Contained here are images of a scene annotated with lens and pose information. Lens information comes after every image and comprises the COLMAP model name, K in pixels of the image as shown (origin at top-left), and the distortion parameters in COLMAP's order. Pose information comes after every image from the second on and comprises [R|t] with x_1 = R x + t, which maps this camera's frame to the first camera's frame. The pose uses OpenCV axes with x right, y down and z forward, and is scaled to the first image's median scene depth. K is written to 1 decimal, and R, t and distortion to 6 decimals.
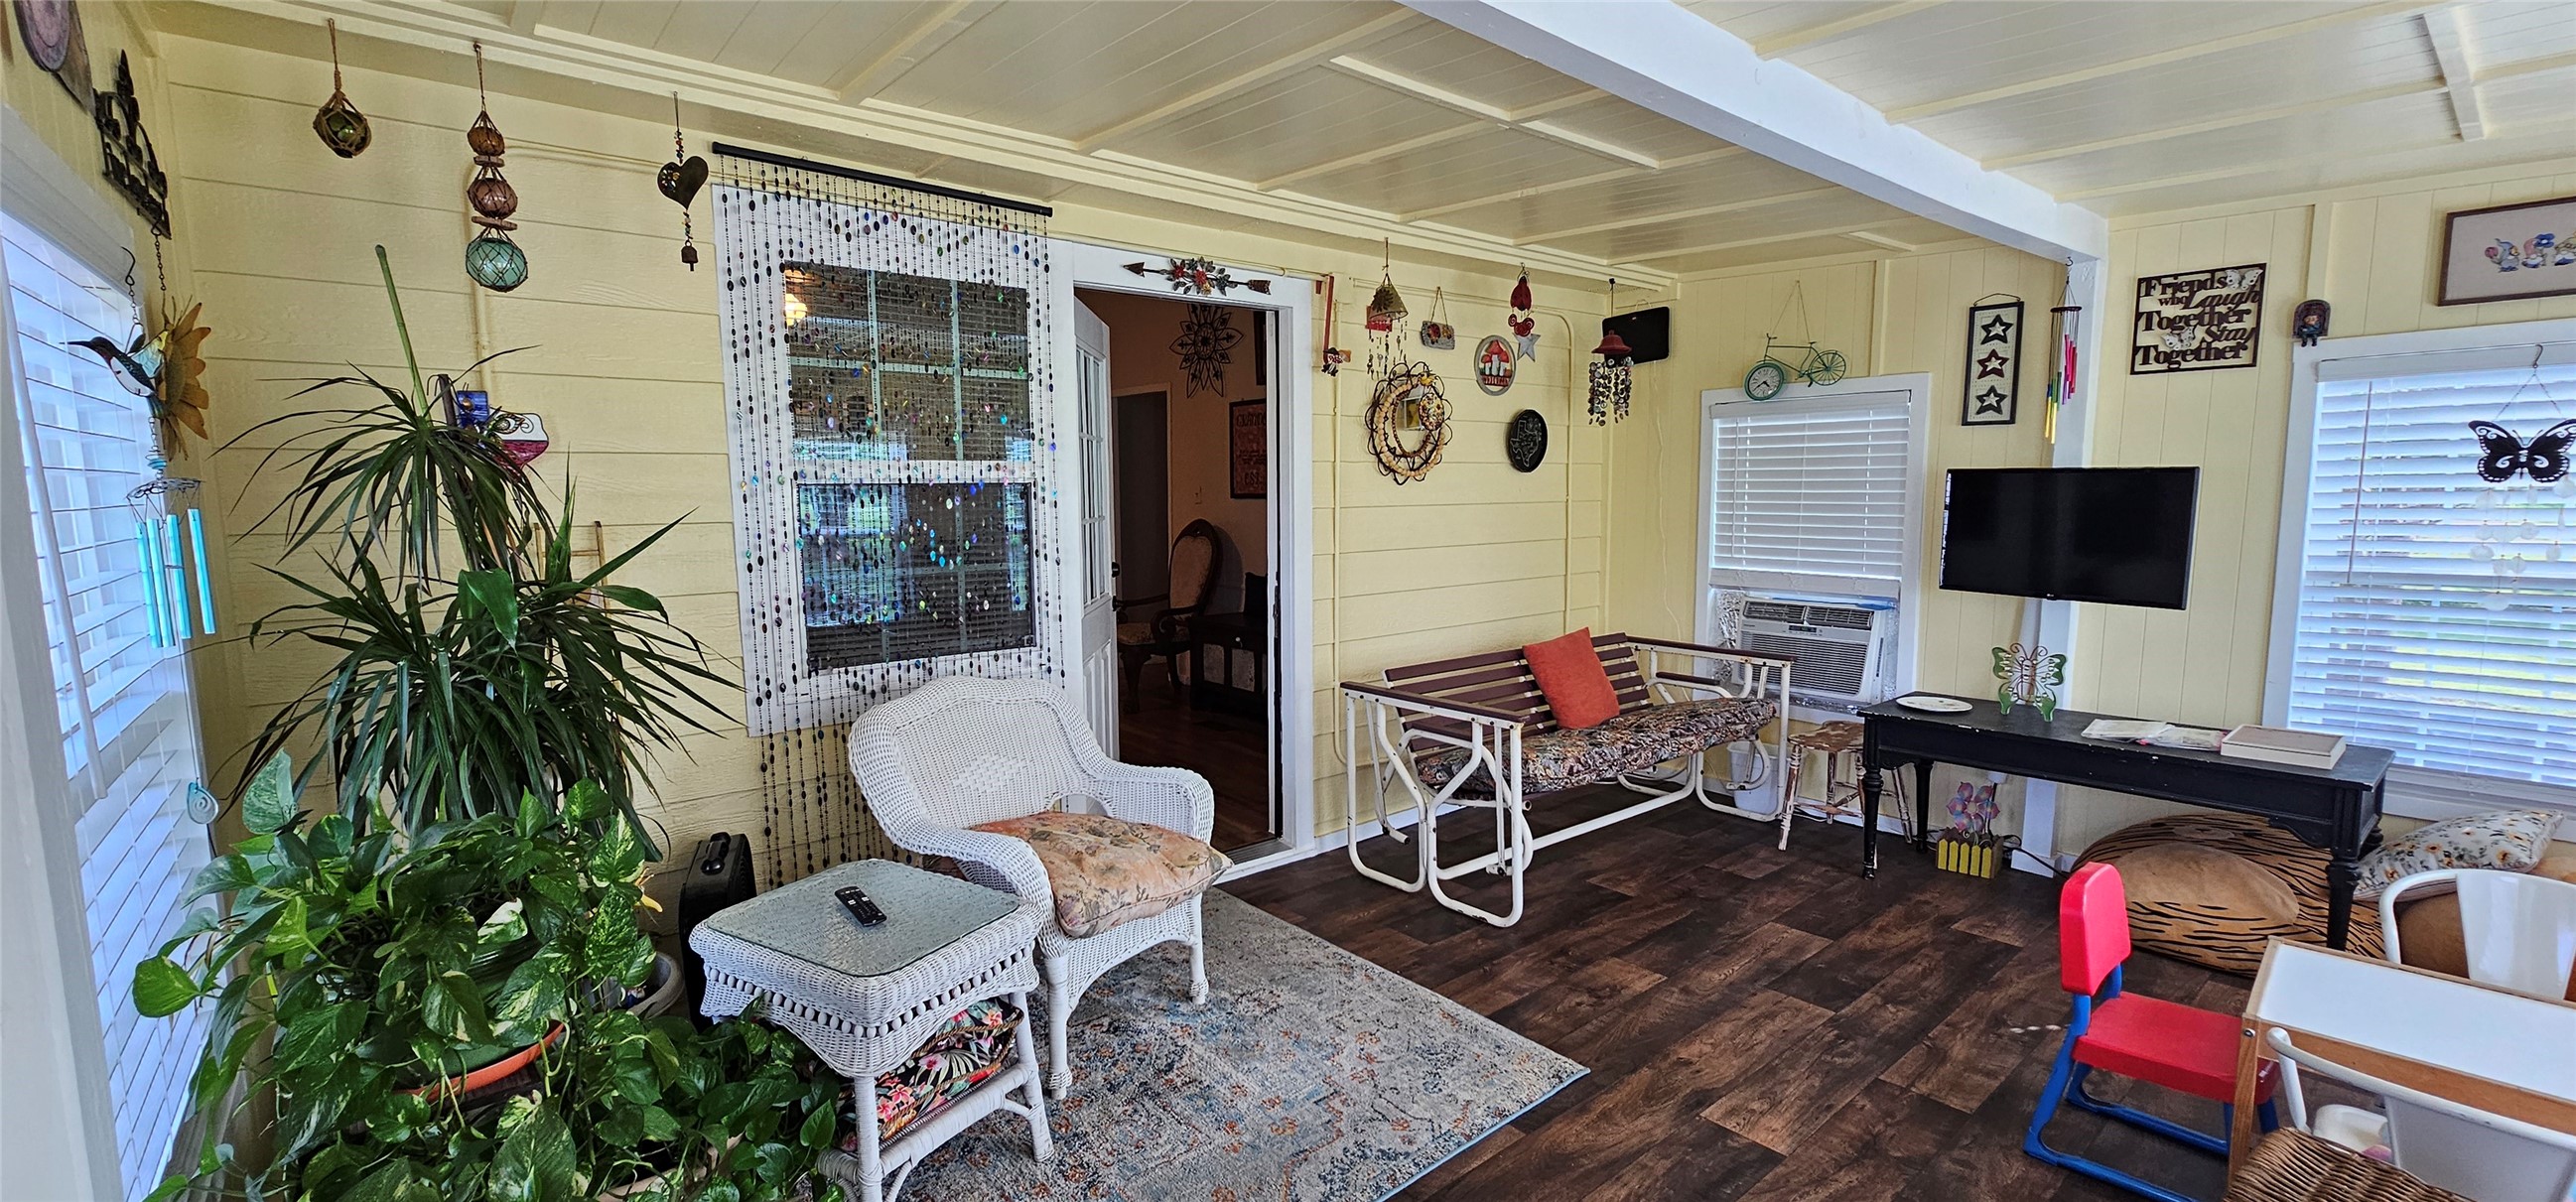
lens RADIAL K [[1055.6, 0, 1279.8], [0, 1055.6, 609.5], [0, 0, 1]] dist [-0.000106, -0.000457]
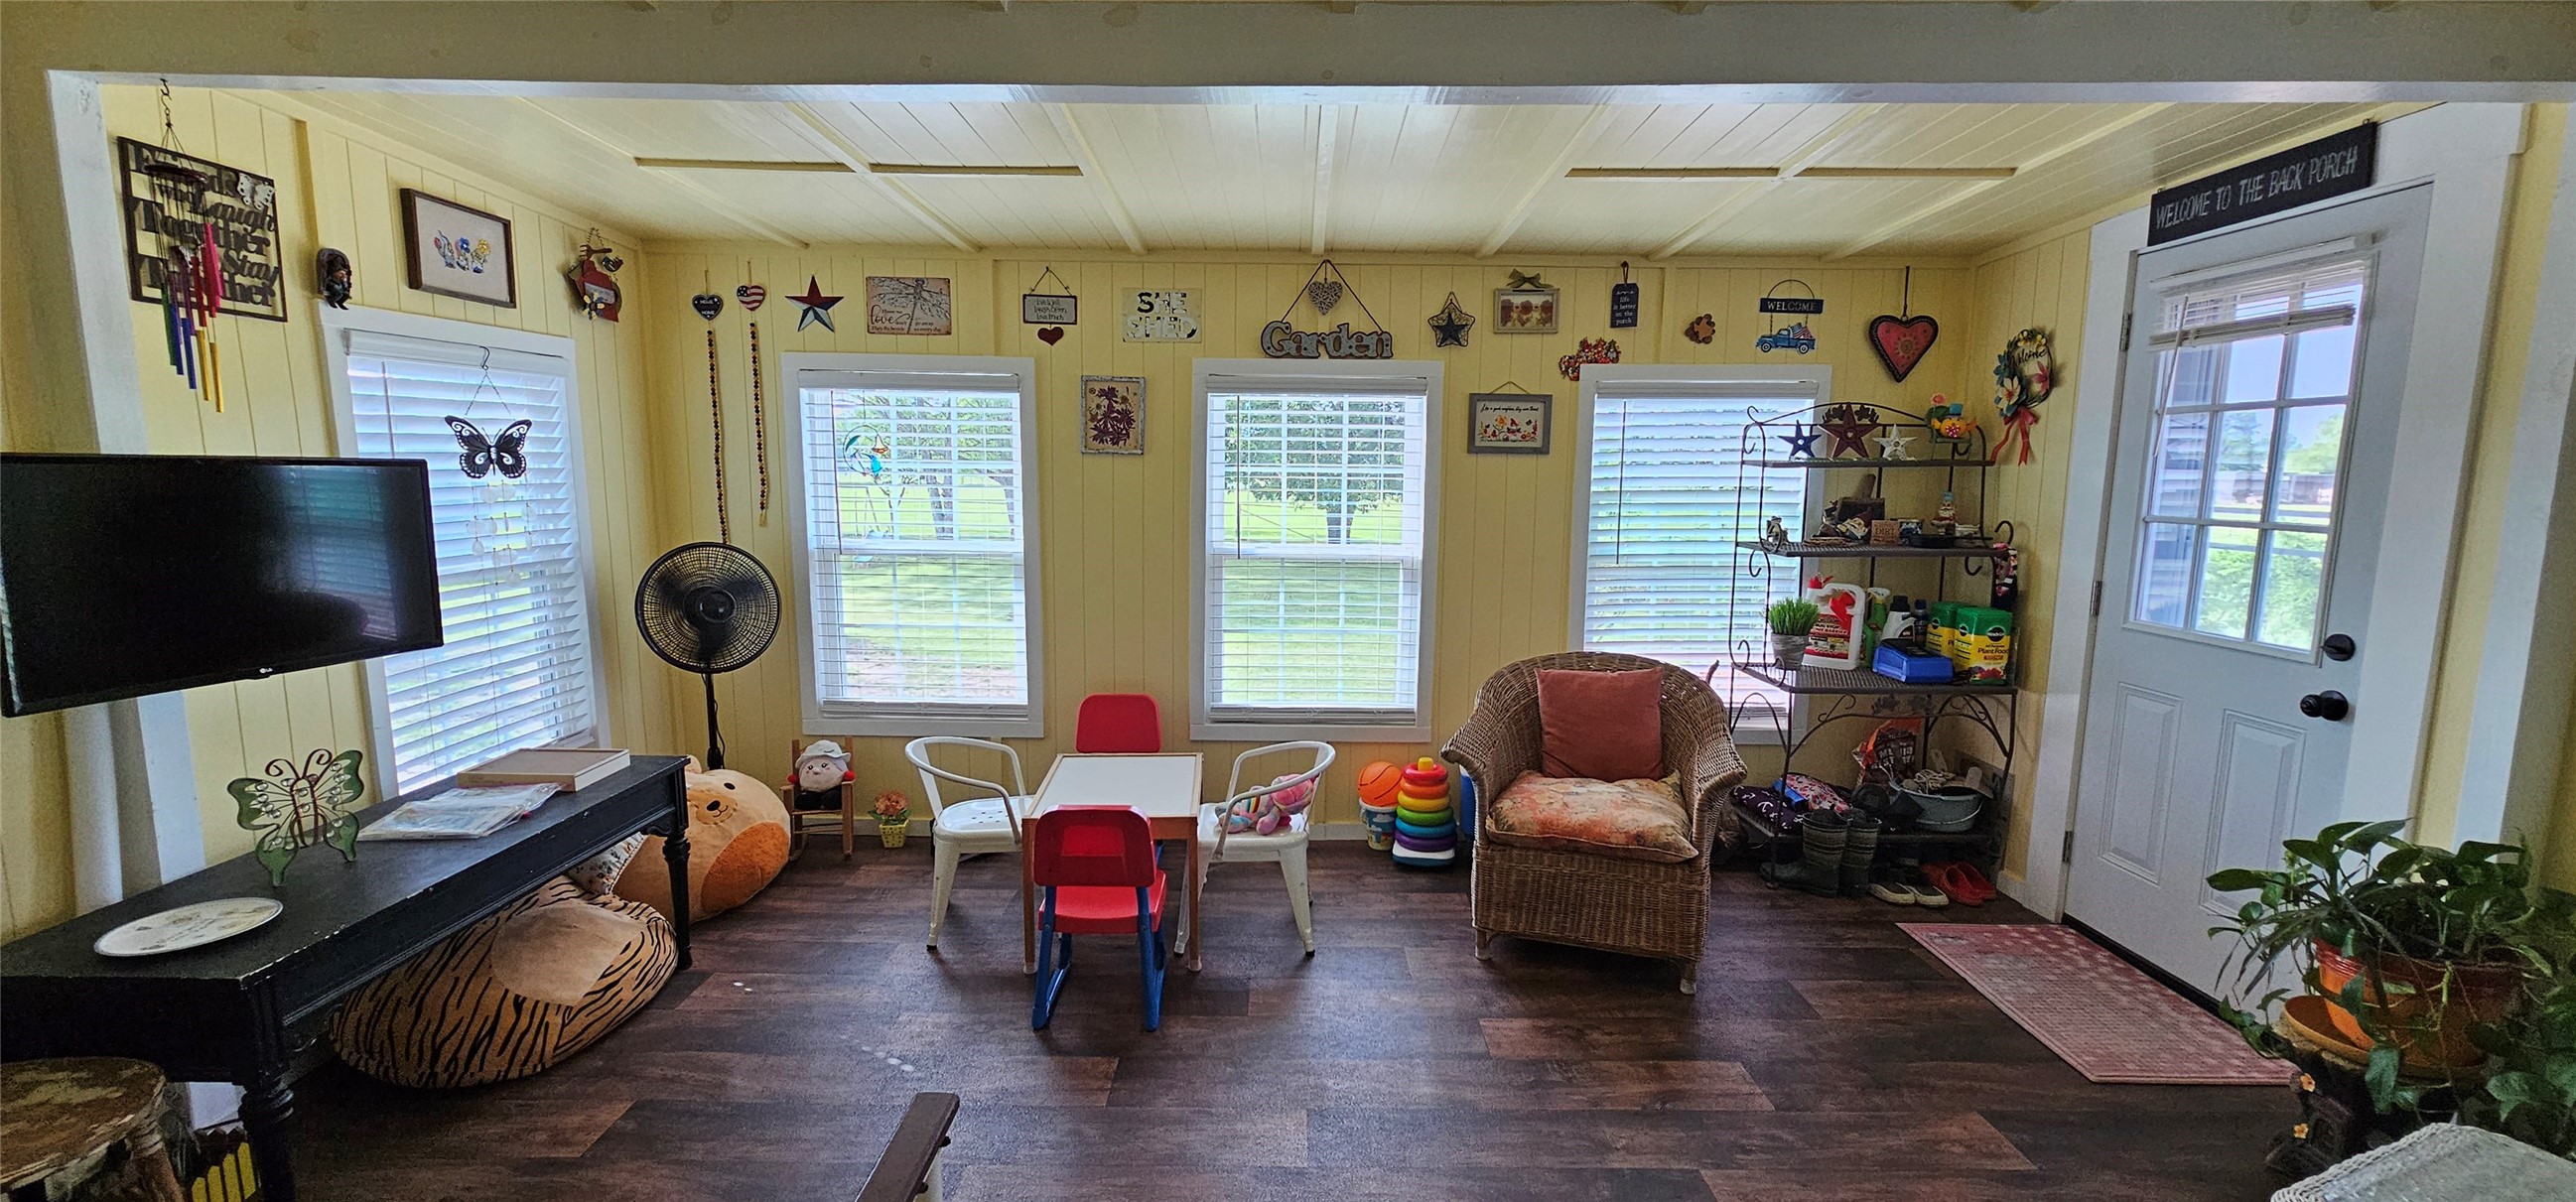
lens RADIAL K [[1055.6, 0, 1279.8], [0, 1055.6, 609.5], [0, 0, 1]] dist [-0.000106, -0.000457]
pose [[-0.764614, -0.080701, 0.639416, -0.102640], [0.078328, 0.973139, 0.216485, -0.156779], [-0.639711, 0.215612, -0.737754, 1.278751]]
